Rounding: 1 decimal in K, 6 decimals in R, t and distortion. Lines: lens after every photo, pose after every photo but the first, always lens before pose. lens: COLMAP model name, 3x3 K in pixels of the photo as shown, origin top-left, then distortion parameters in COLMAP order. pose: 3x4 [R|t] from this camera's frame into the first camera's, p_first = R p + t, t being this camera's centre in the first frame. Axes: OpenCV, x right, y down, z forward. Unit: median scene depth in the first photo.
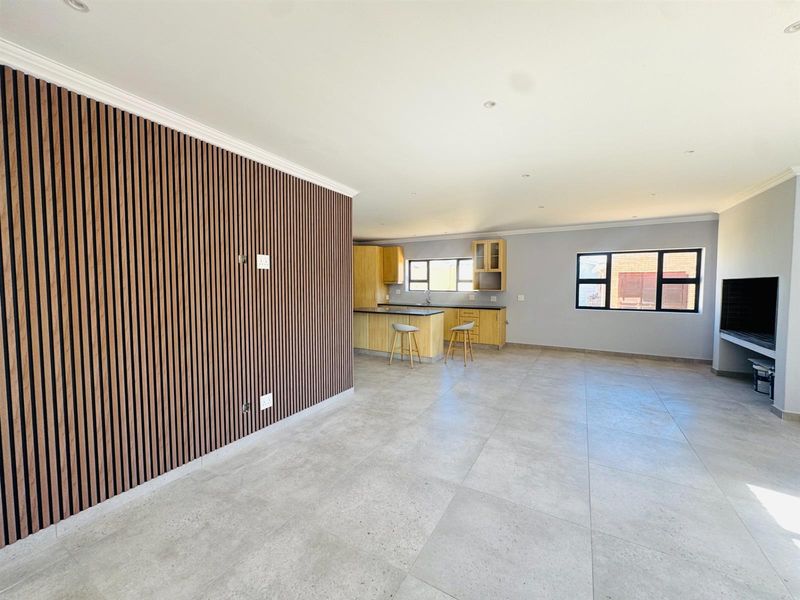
lens RADIAL K [[318.8, 0, 399.0], [0, 318.8, 299.9], [0, 0, 1]] dist [-0.001560, -0.000044]
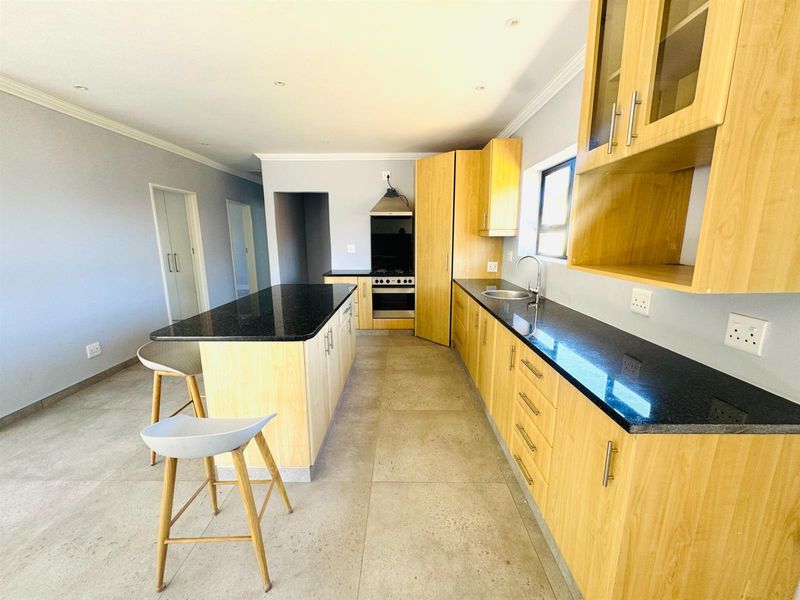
lens RADIAL K [[318.8, 0, 399.0], [0, 318.8, 299.9], [0, 0, 1]] dist [-0.001560, -0.000044]
pose [[0.486831, 0.171656, -0.856463, 0.696088], [-0.040444, 0.983879, 0.174203, -0.081506], [0.872559, -0.050169, 0.485926, 1.587478]]
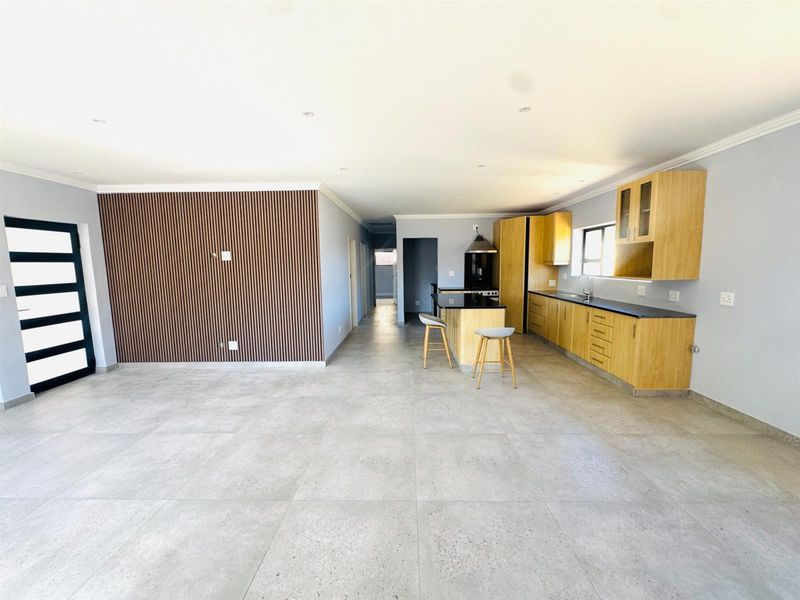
lens RADIAL K [[318.8, 0, 399.0], [0, 318.8, 299.9], [0, 0, 1]] dist [-0.001560, -0.000044]
pose [[0.472571, 0.094908, -0.876167, 1.071237], [-0.031255, 0.995364, 0.090961, -0.059089], [0.880738, -0.015601, 0.473346, 0.796314]]
